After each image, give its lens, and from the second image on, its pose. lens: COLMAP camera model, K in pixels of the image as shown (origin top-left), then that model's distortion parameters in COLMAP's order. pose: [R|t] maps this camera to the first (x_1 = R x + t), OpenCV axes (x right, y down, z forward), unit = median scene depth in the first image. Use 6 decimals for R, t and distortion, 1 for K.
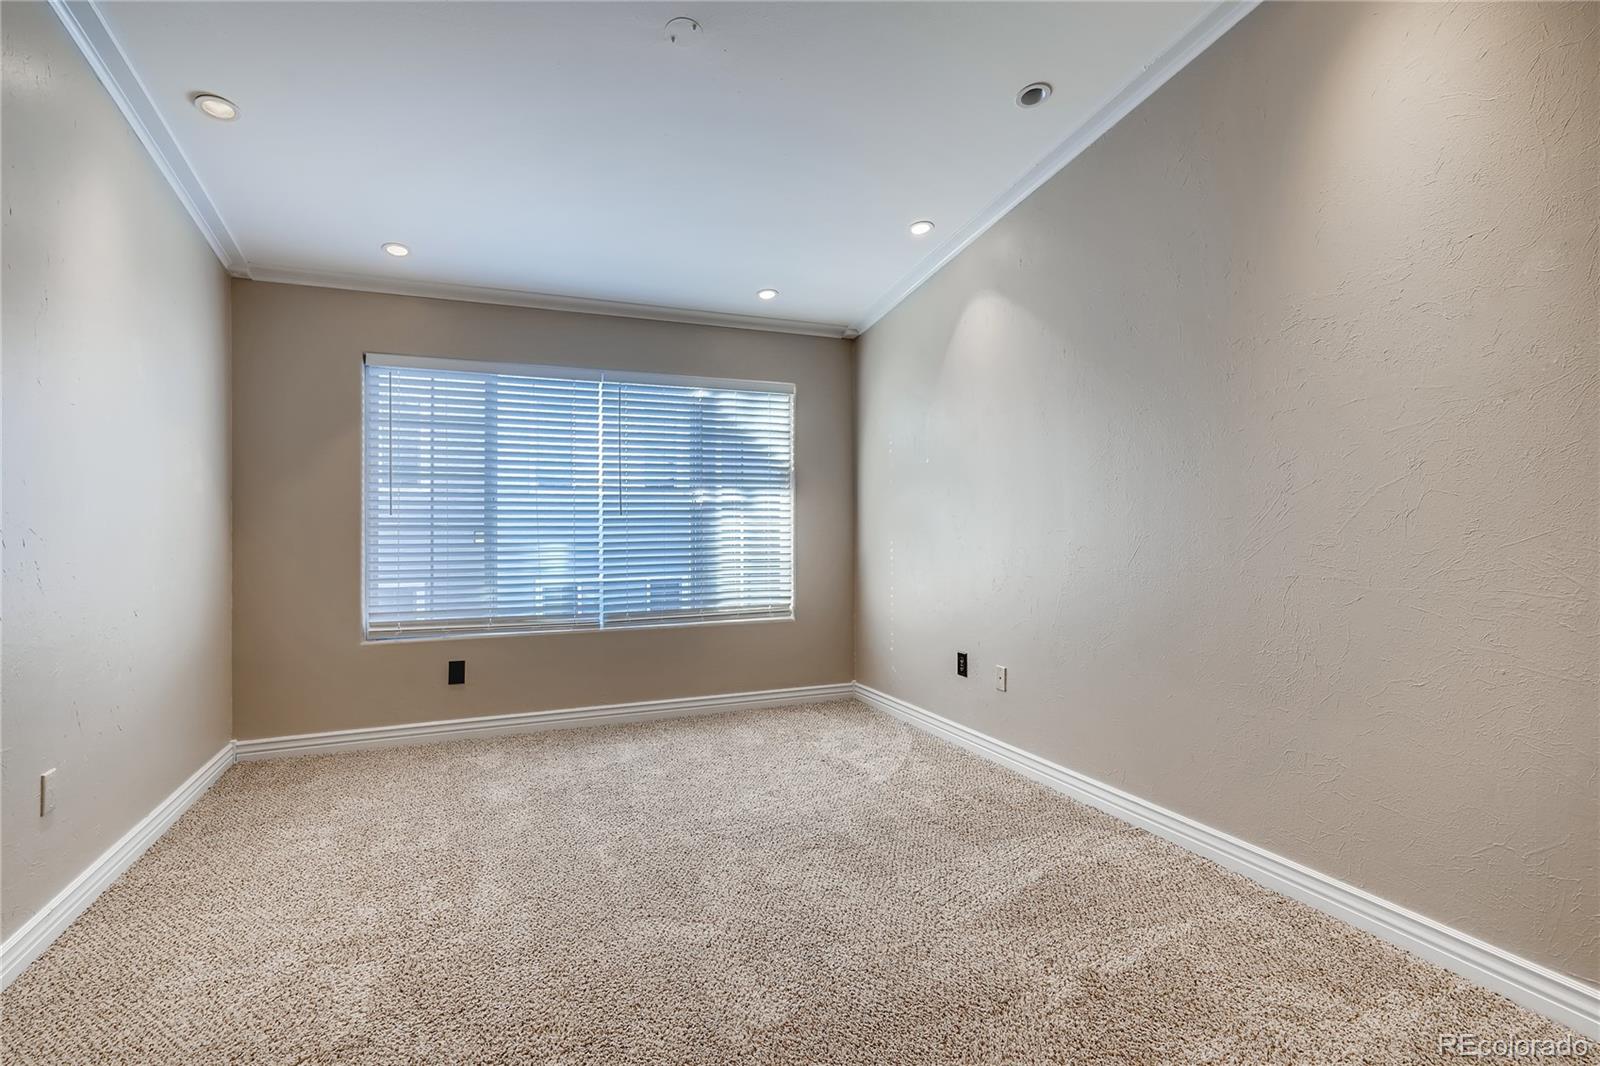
lens RADIAL K [[754.1, 0, 792.0], [0, 754.1, 529.8], [0, 0, 1]] dist [-0.028742, 0.018403]
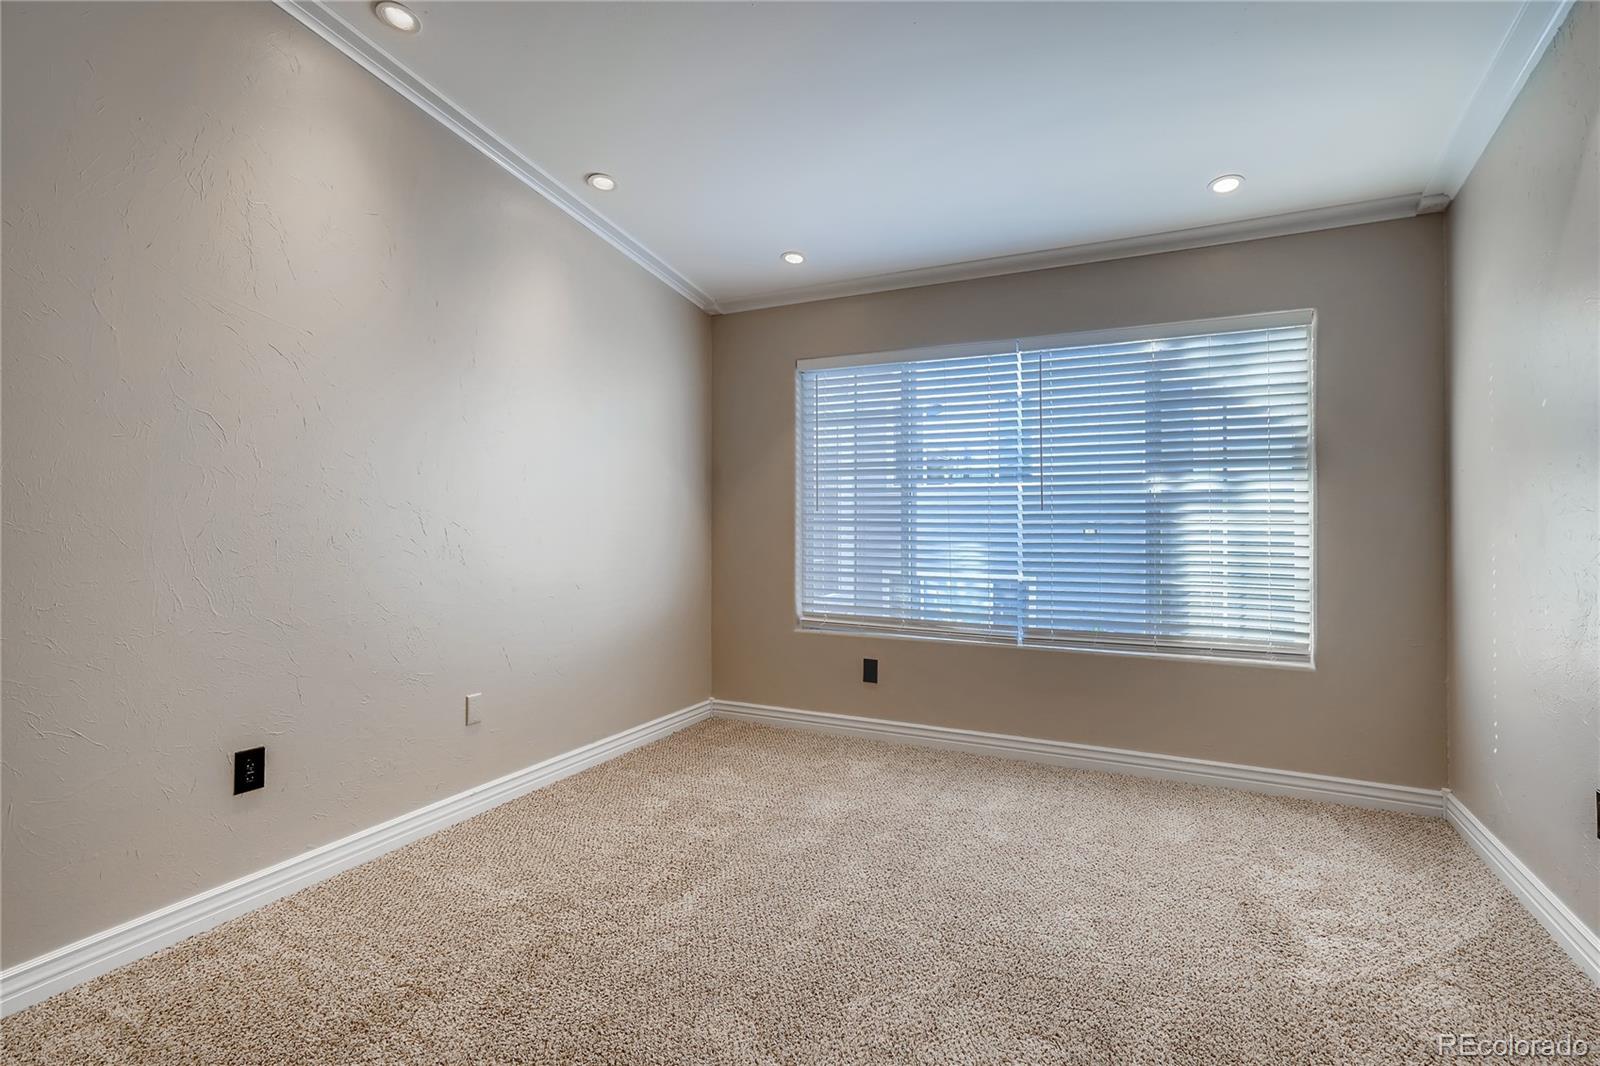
lens RADIAL K [[754.1, 0, 789.3], [0, 754.1, 521.7], [0, 0, 1]] dist [-0.028742, 0.018403]
pose [[0.644579, 0.009039, -0.764484, 0.216667], [-0.010416, 0.999941, 0.003040, -0.006841], [0.764466, 0.006003, 0.644636, 0.250773]]
